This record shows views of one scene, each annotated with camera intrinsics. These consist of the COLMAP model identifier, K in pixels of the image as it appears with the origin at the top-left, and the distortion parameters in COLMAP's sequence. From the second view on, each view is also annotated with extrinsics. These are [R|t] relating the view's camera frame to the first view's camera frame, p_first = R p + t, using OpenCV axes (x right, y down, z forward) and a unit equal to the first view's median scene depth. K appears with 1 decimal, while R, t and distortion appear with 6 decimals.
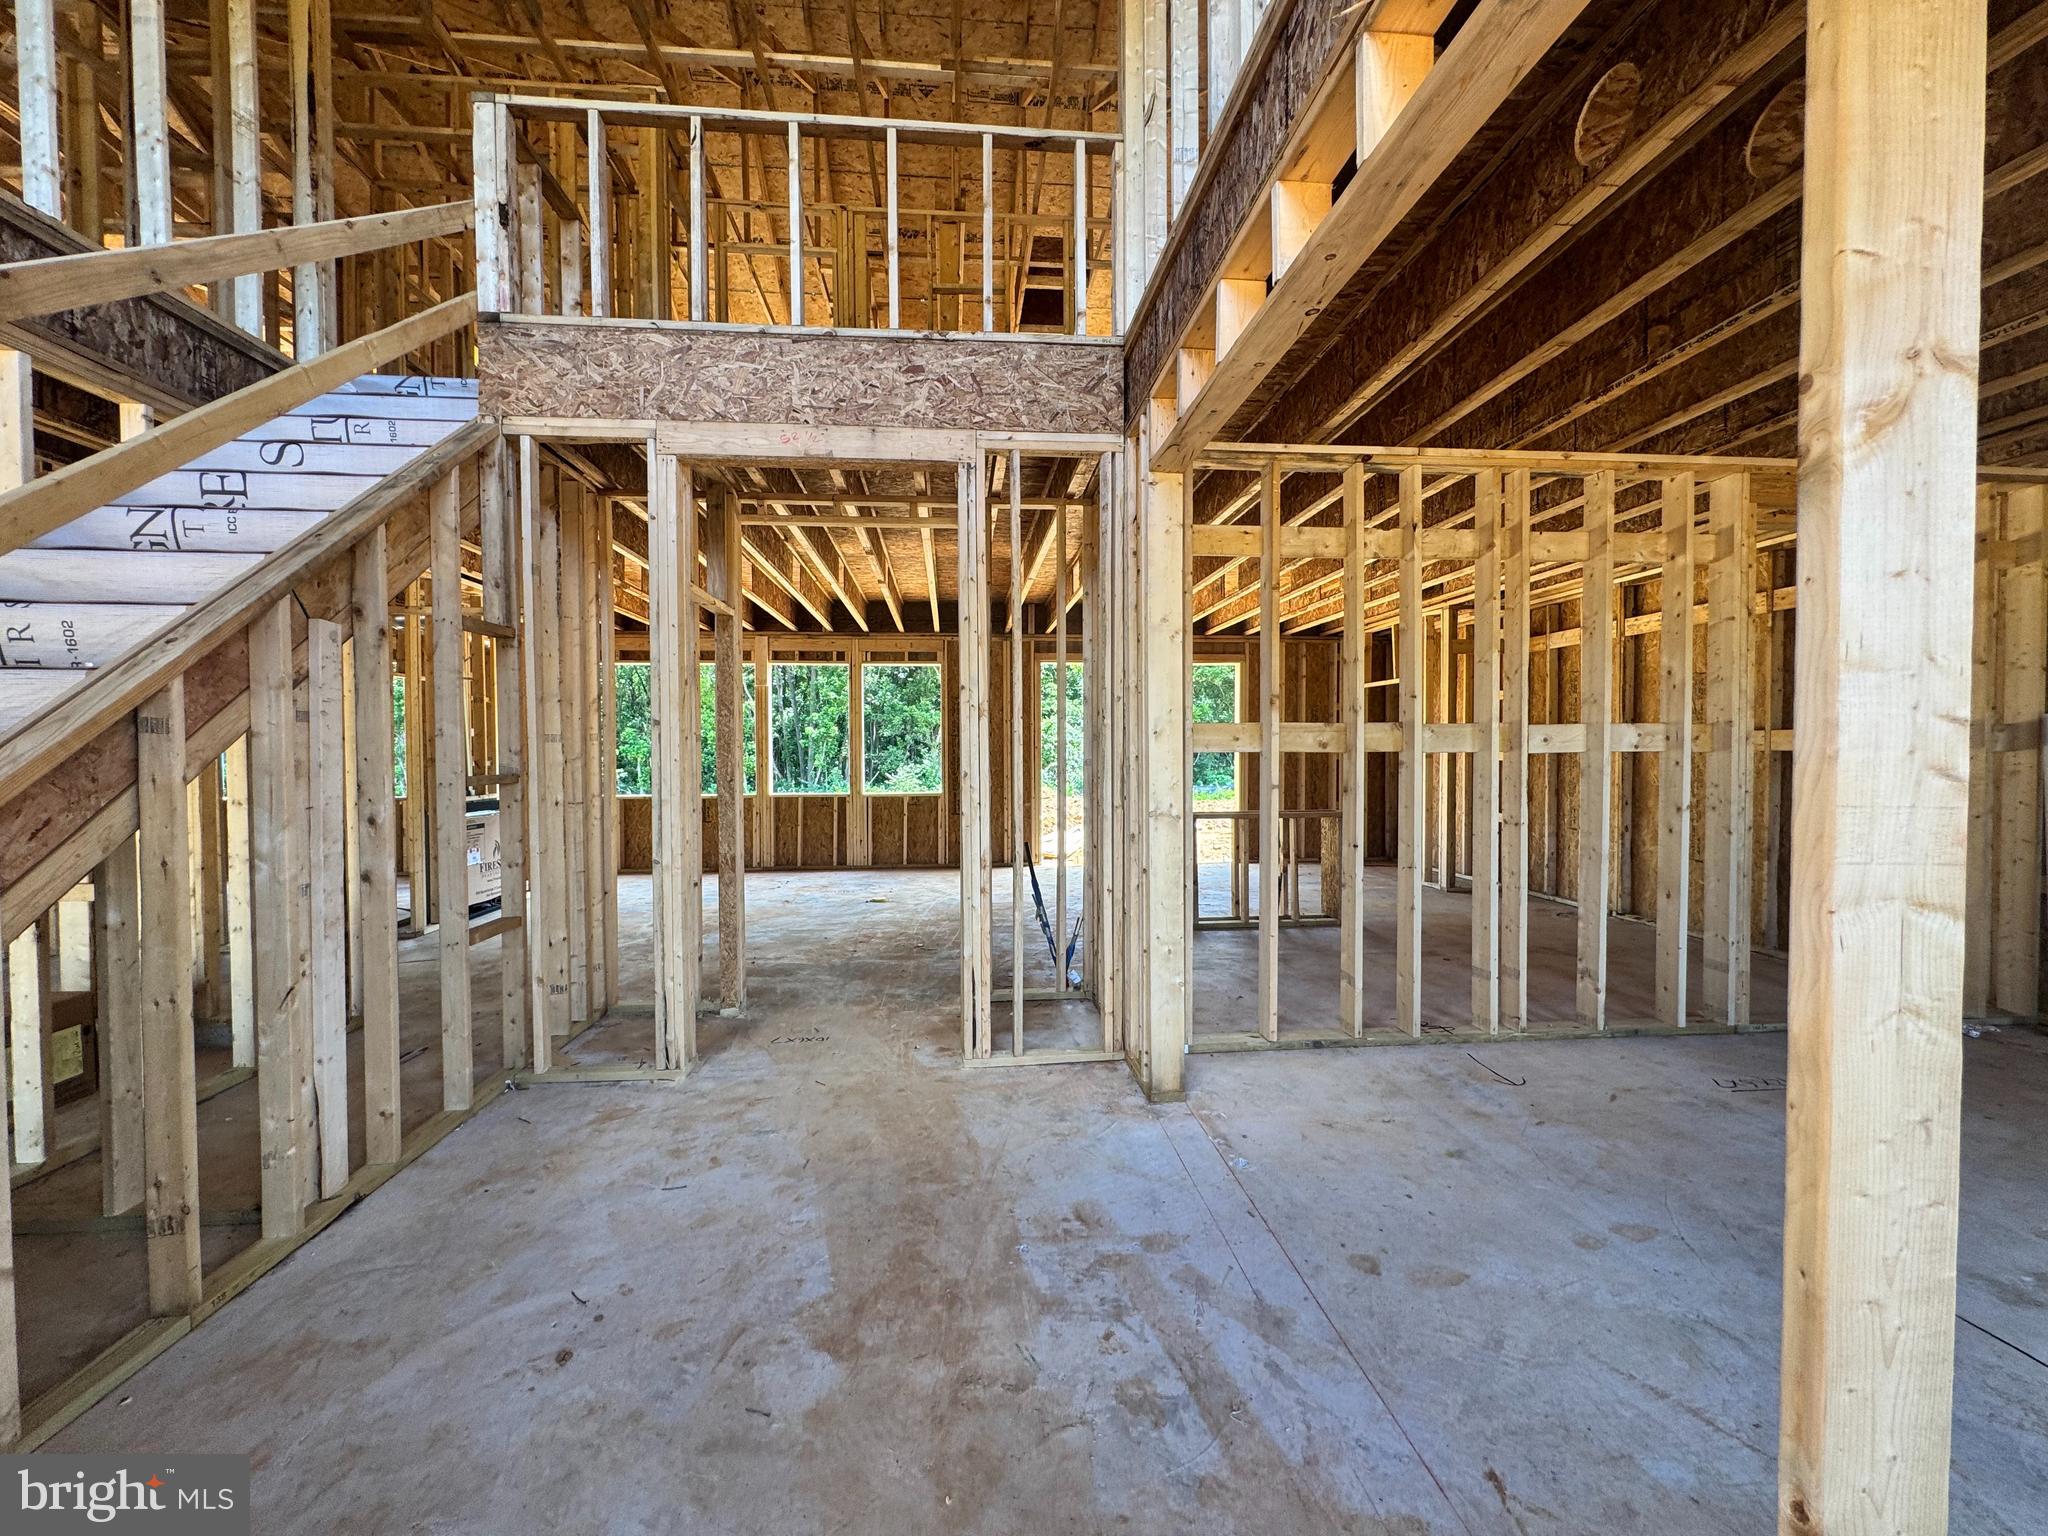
lens RADIAL K [[826.7, 0, 1021.3], [0, 826.7, 767.6], [0, 0, 1]] dist [-0.003828, 0.001659]
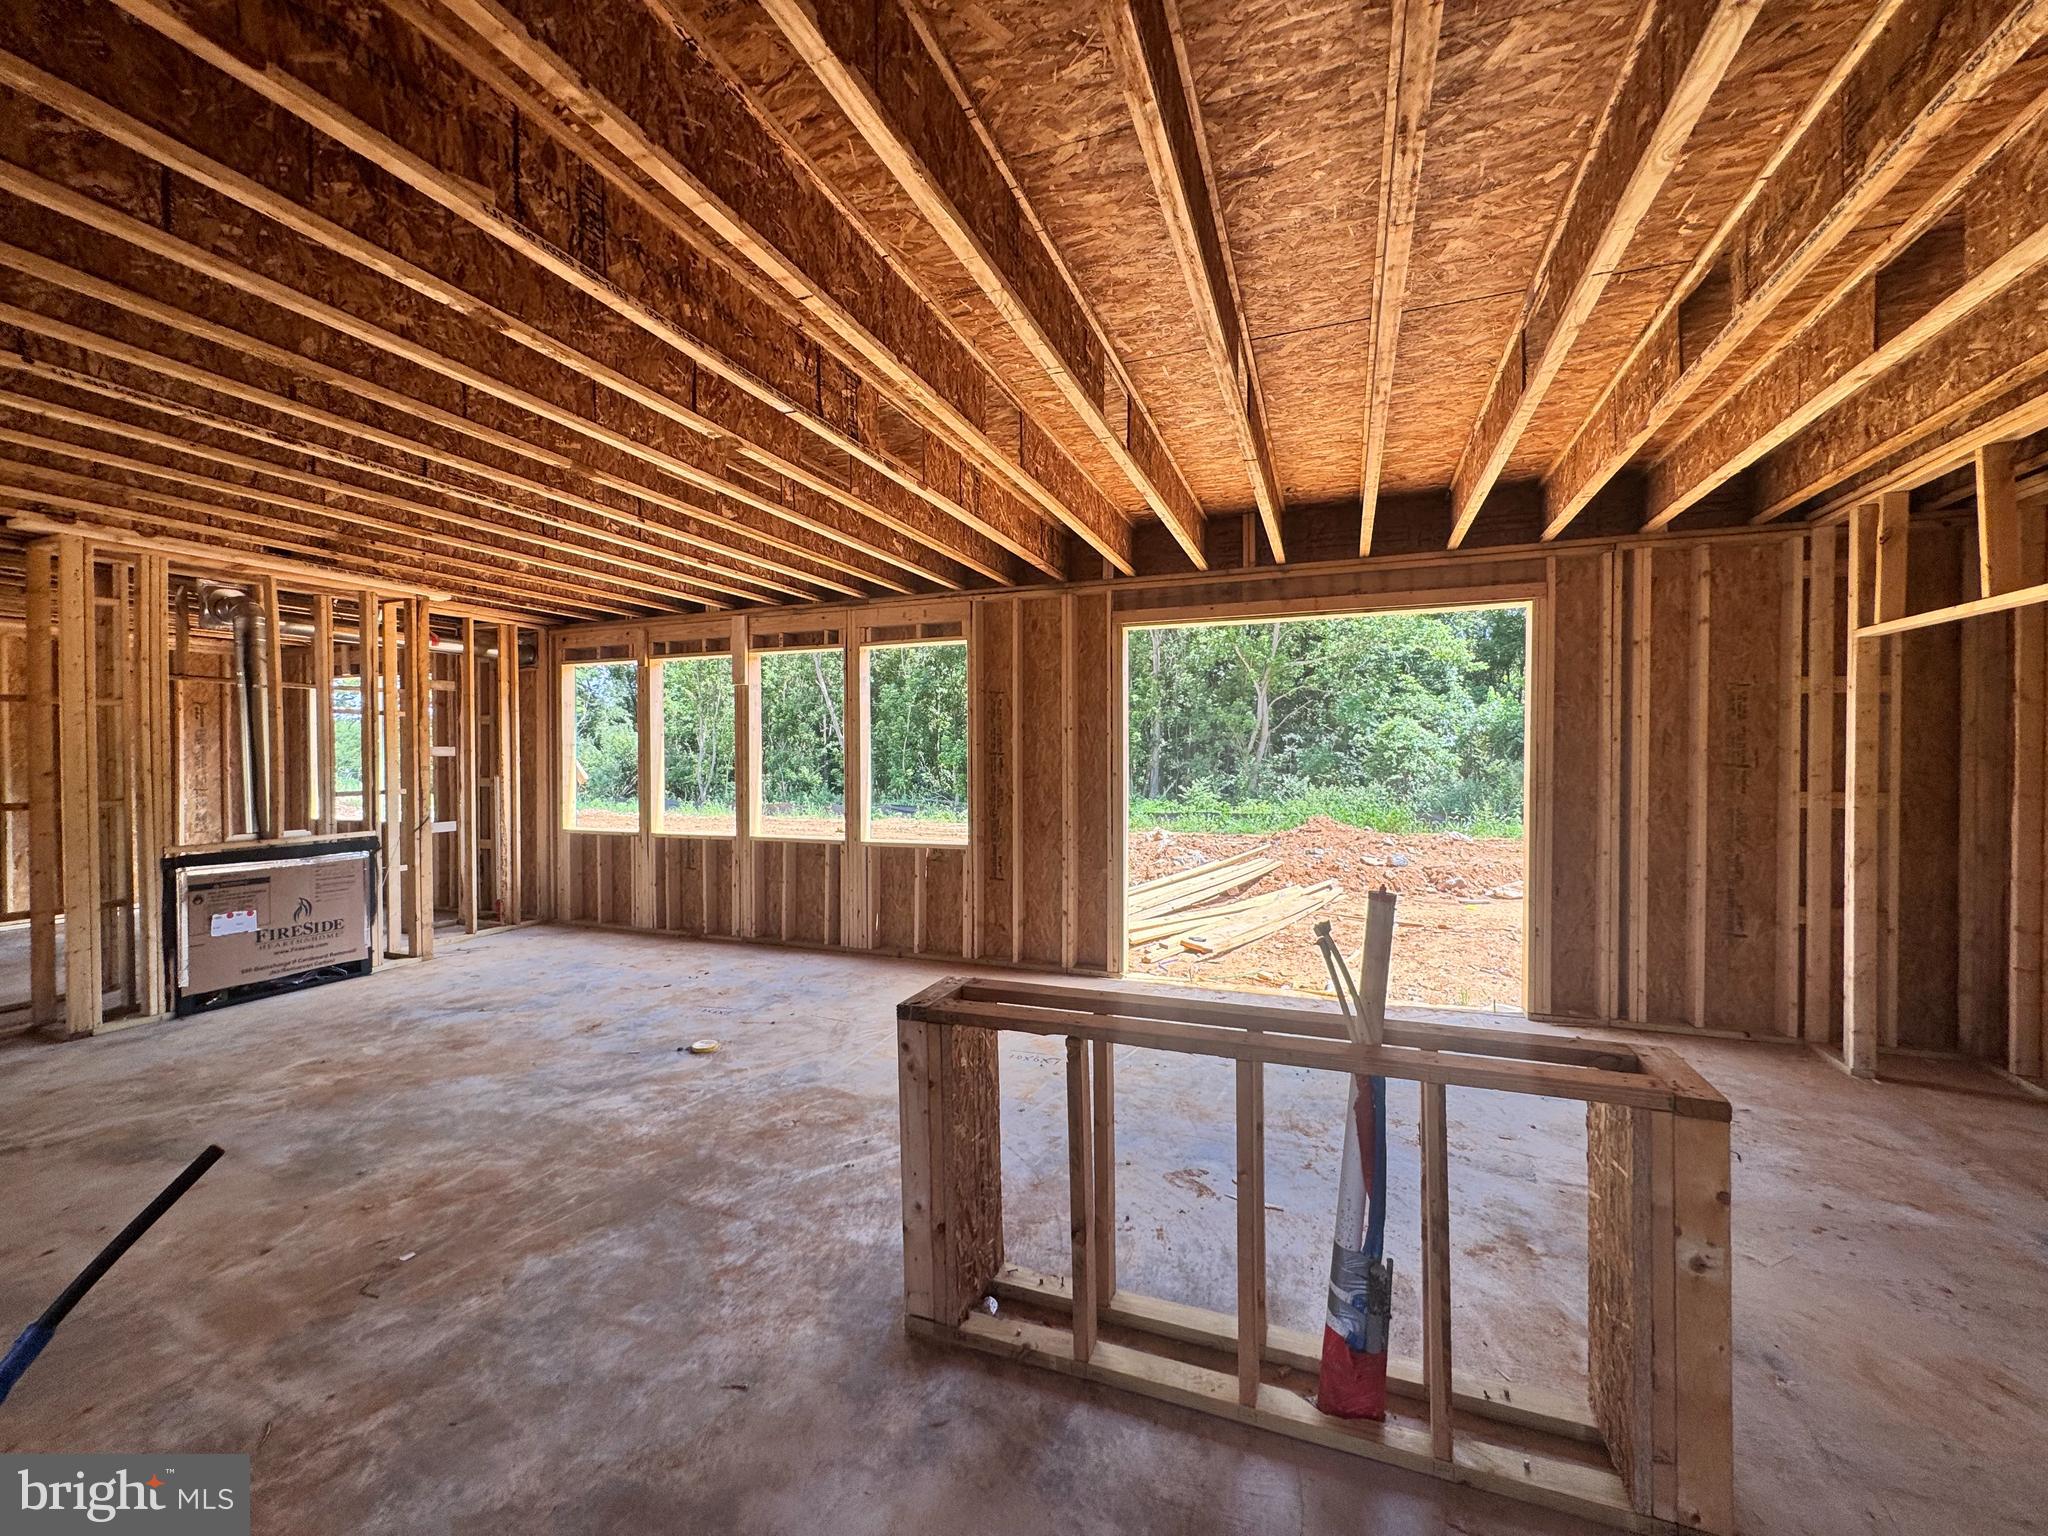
lens RADIAL K [[826.7, 0, 1025.4], [0, 826.7, 763.8], [0, 0, 1]] dist [-0.003828, 0.001659]
pose [[0.898350, 0.004237, -0.439259, 0.217391], [-0.008085, 0.999944, -0.006889, -0.027576], [0.439205, 0.009740, 0.898334, 0.457836]]
